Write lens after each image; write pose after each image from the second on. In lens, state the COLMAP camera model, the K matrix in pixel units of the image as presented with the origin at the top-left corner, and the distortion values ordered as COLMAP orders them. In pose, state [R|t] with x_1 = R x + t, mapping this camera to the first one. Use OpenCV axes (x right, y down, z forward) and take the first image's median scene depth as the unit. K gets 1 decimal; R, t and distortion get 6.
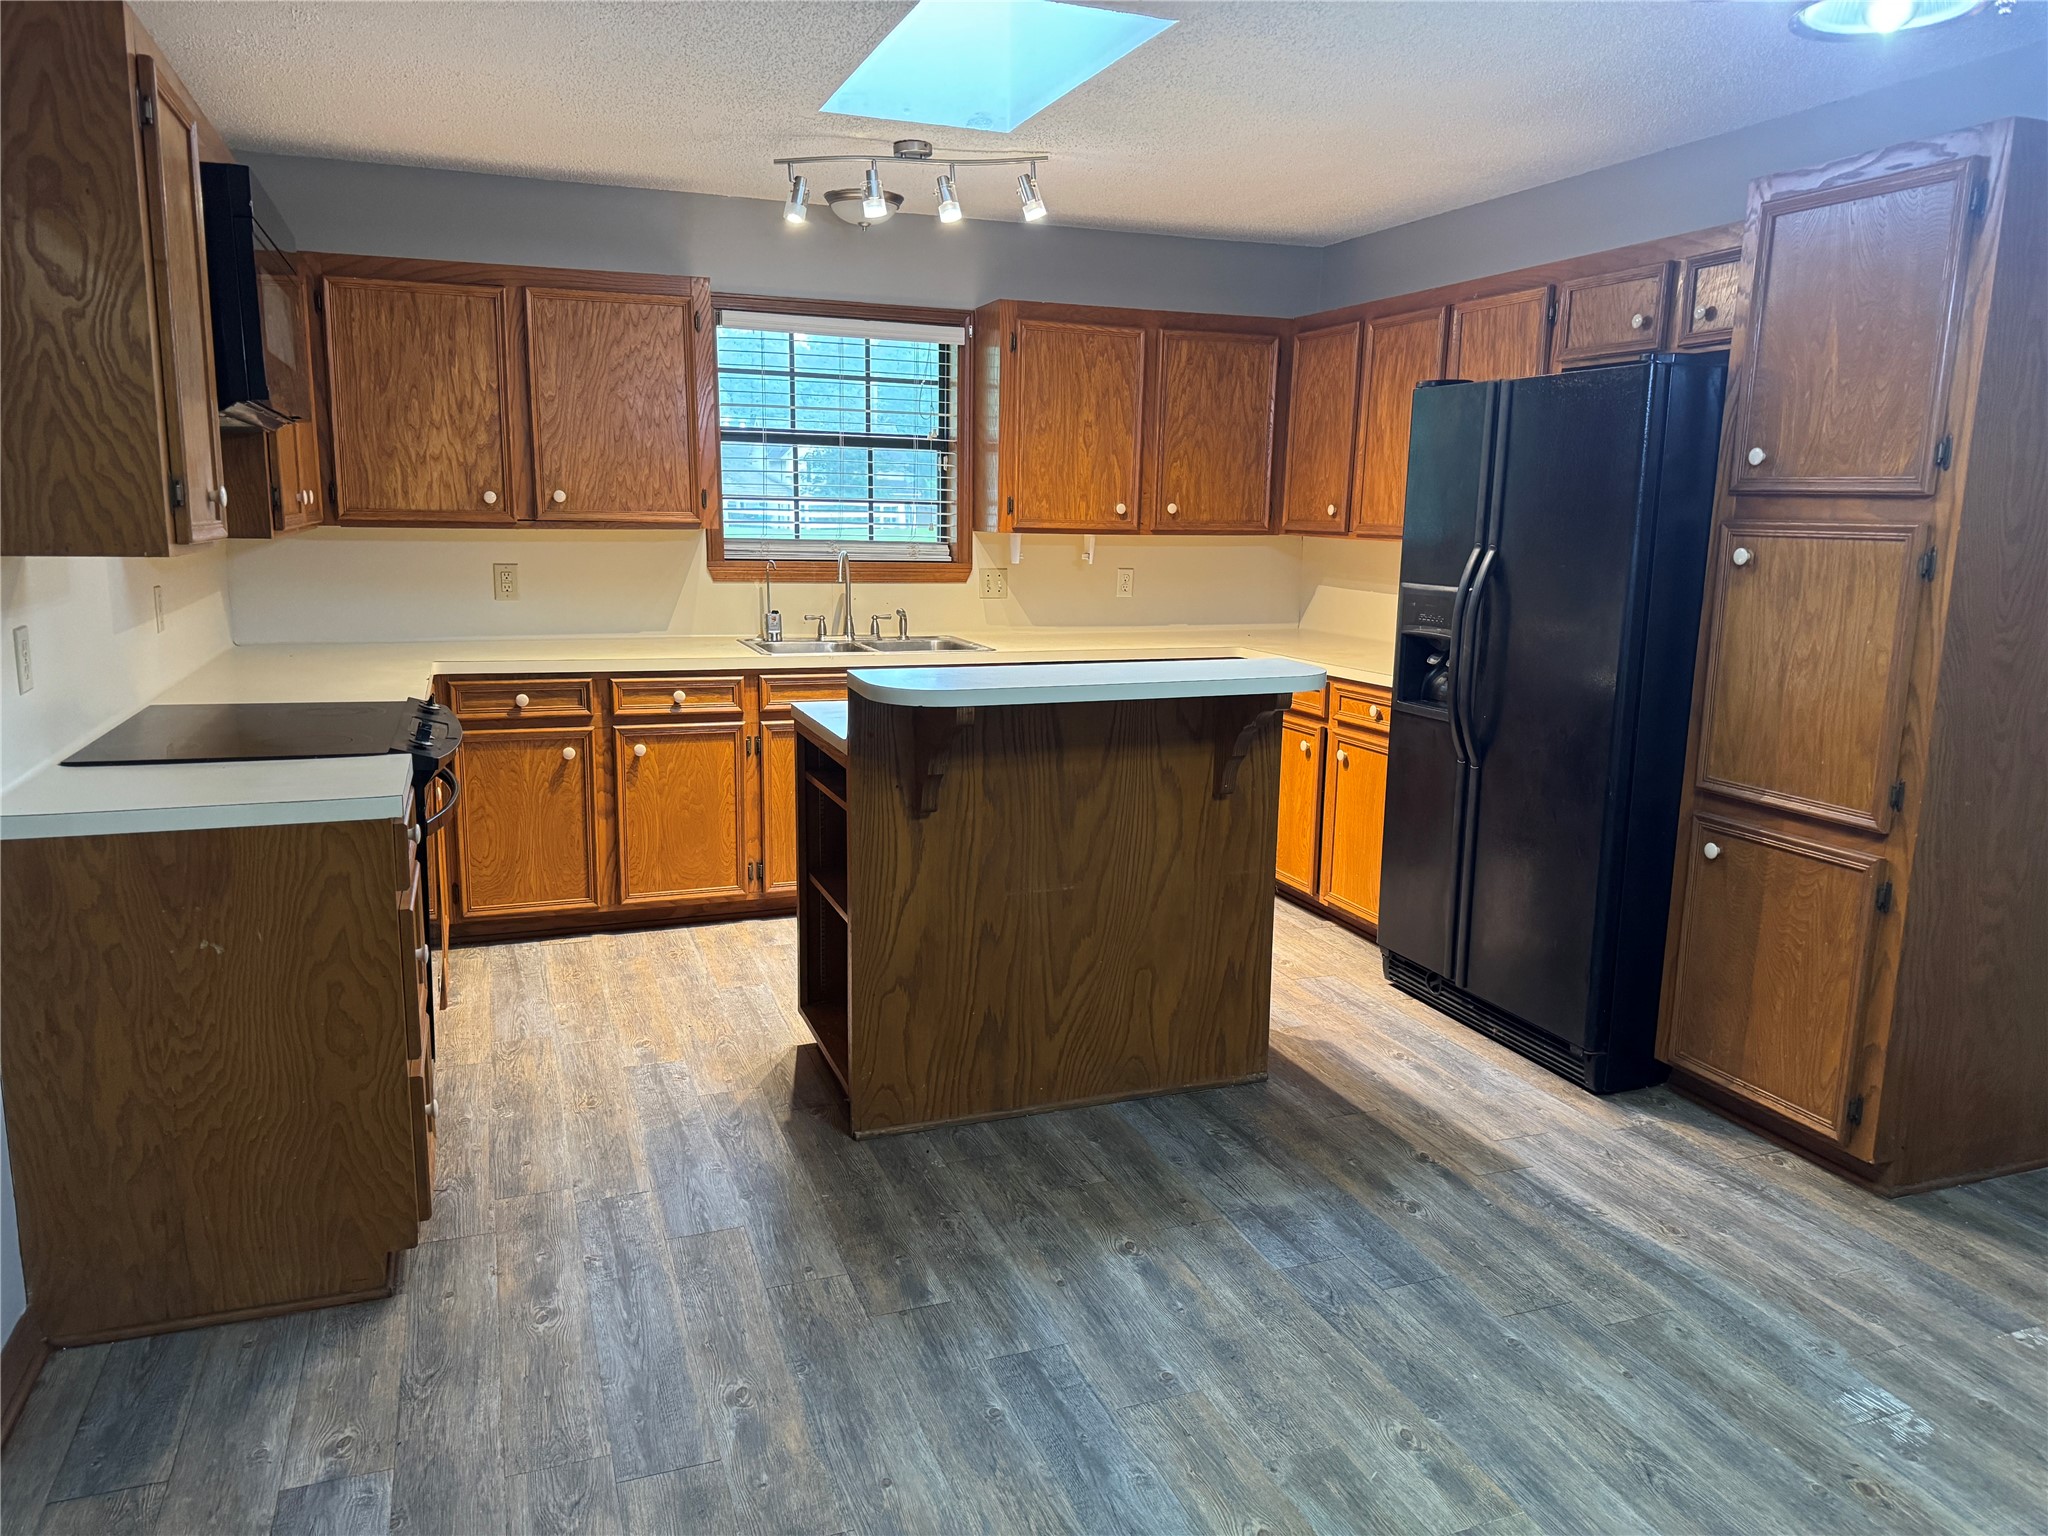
lens RADIAL K [[1413.4, 0, 1023.9], [0, 1413.4, 783.8], [0, 0, 1]] dist [0.122504, -0.193005]
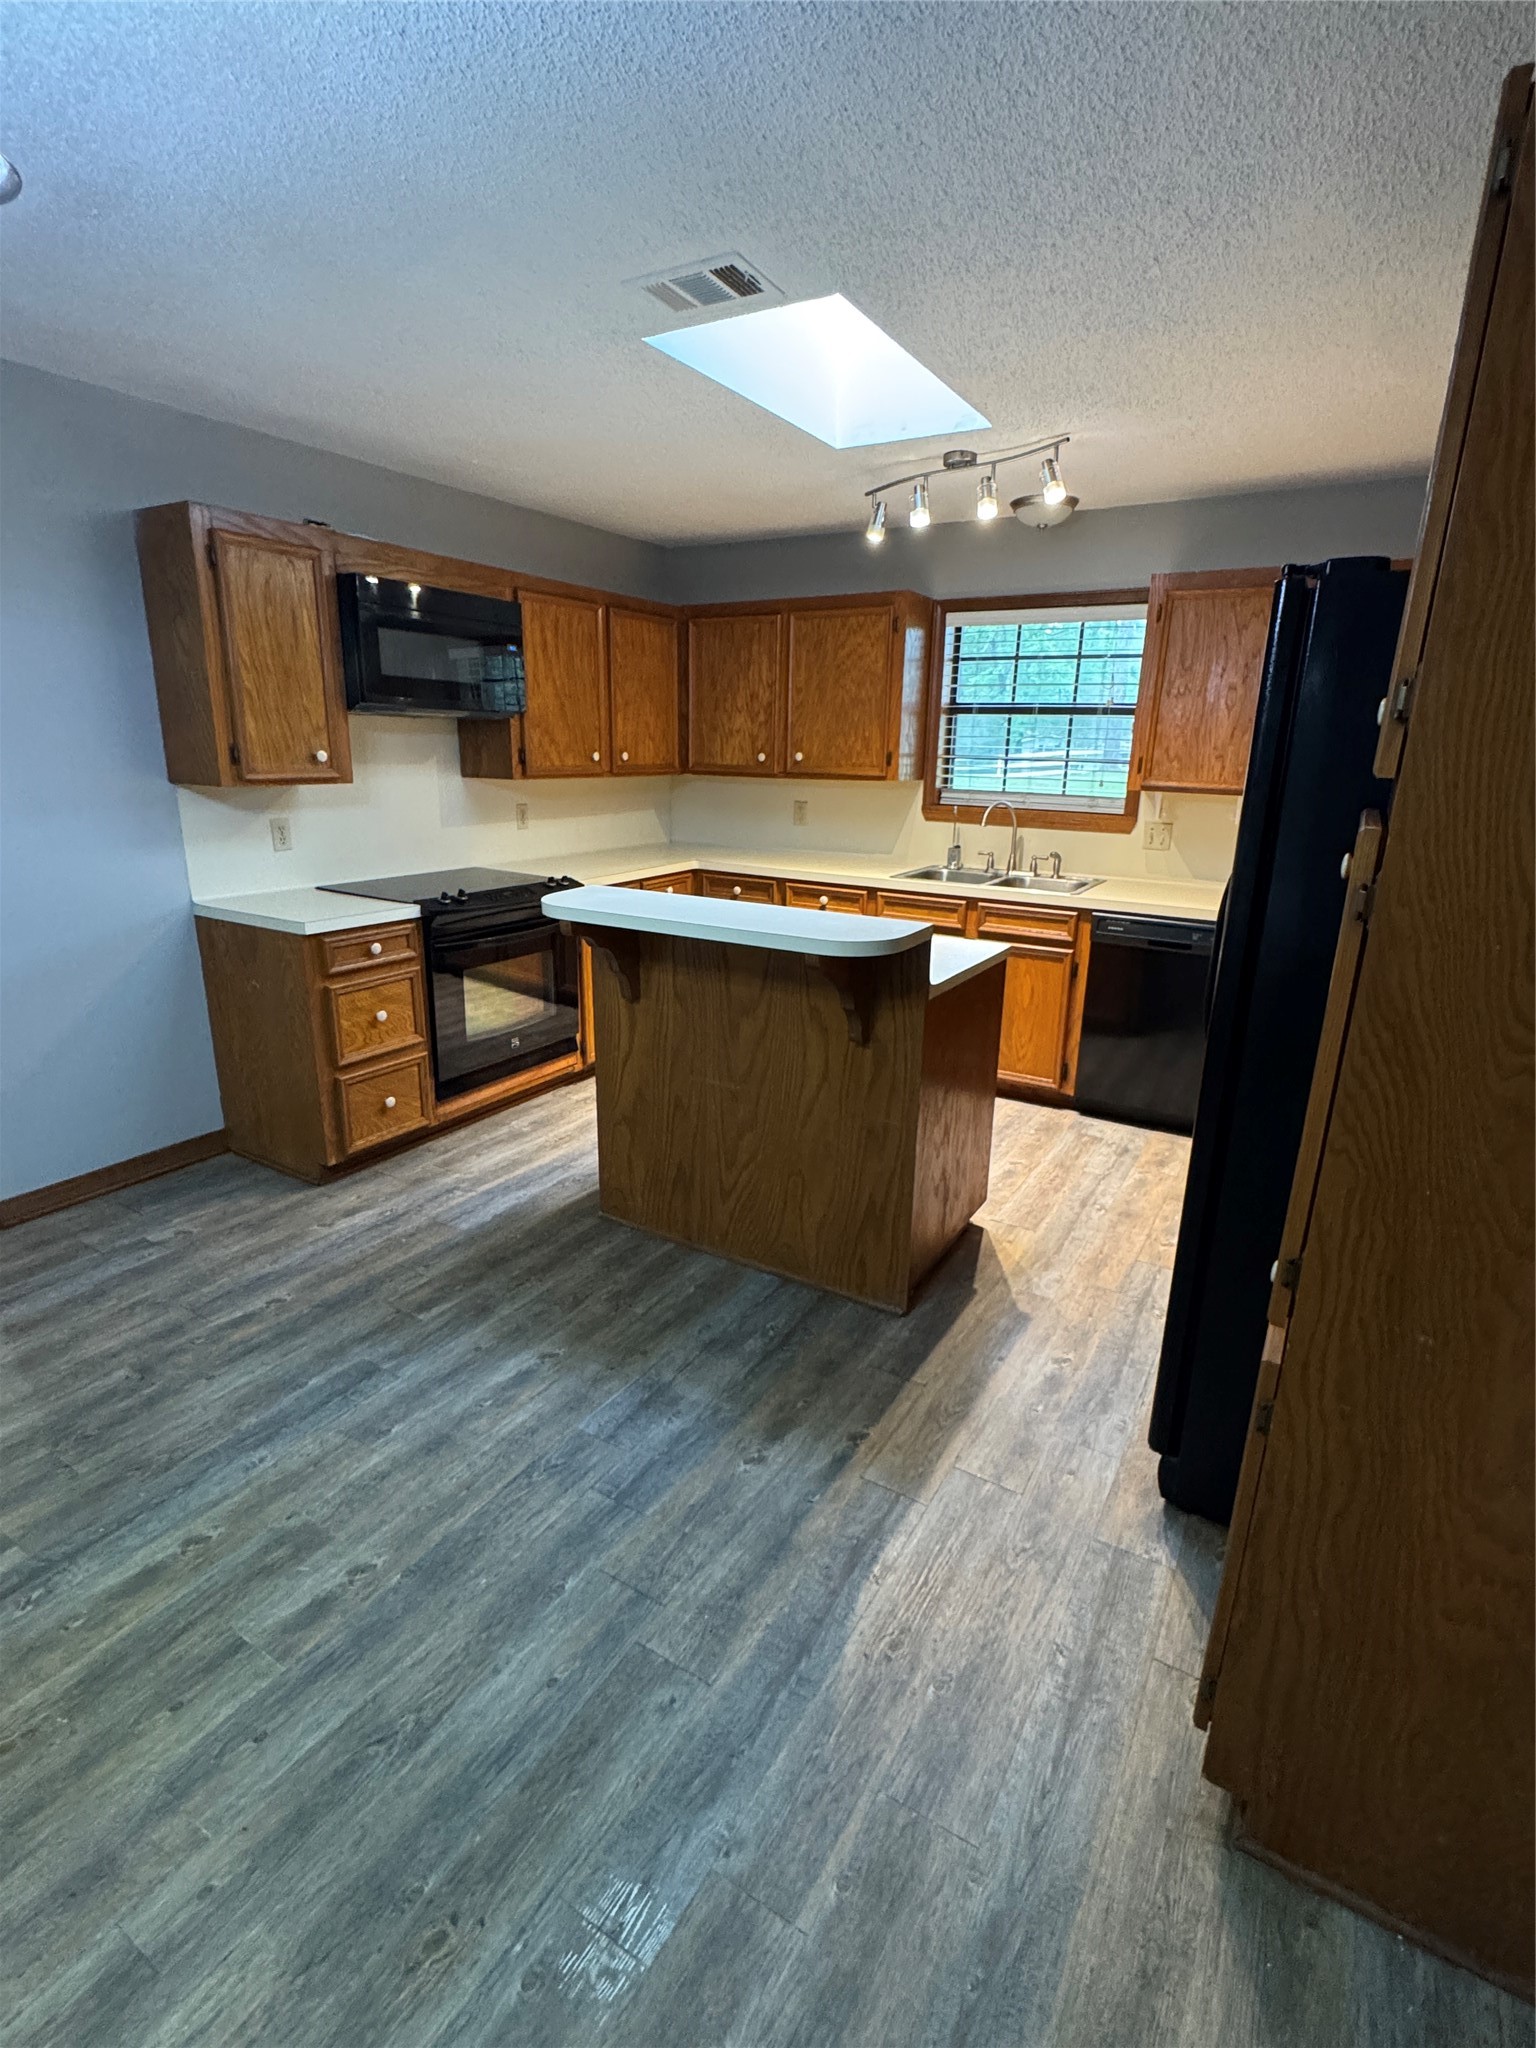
lens RADIAL K [[964.0, 0, 768.0], [0, 964.0, 1024.0], [0, 0, 1]] dist [-0.003129, -0.000695]
pose [[0.624755, 0.216476, -0.750213, 0.678161], [-0.159382, 0.975927, 0.148878, -0.110061], [0.764381, 0.026559, 0.644217, 0.508757]]
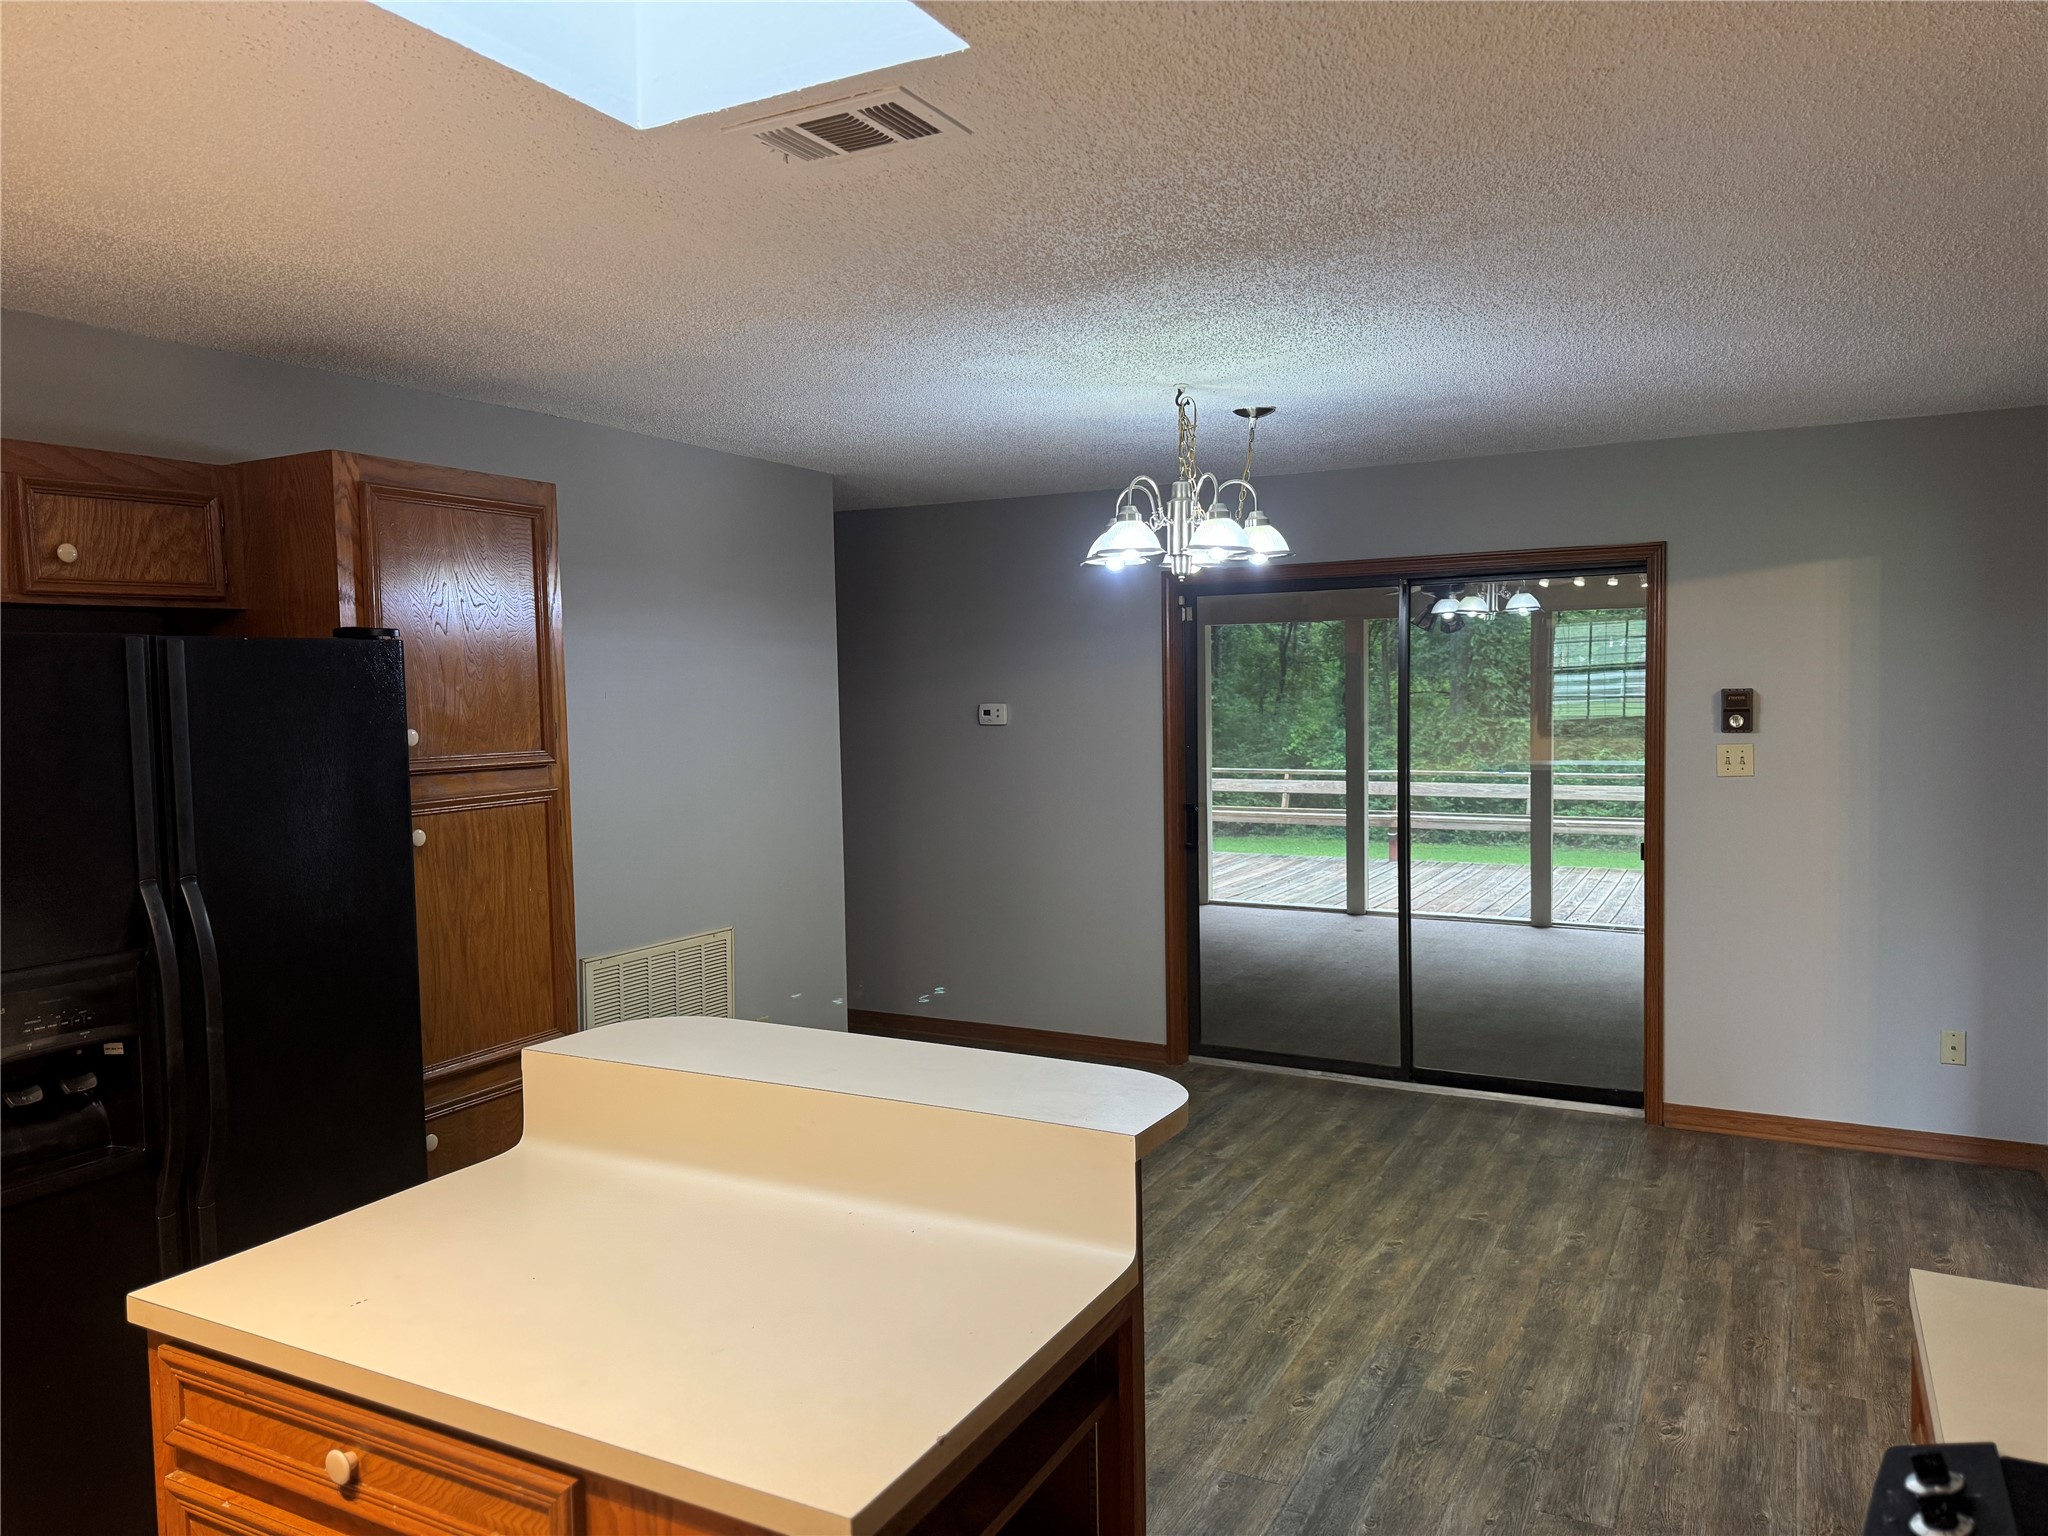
lens RADIAL K [[1456.7, 0, 1032.0], [0, 1456.7, 758.0], [0, 0, 1]] dist [0.052054, -0.062117]
pose [[-0.668863, -0.042179, 0.742188, -0.518194], [0.148745, 0.970605, 0.189209, -0.336505], [-0.728352, 0.236952, -0.642928, 1.323255]]
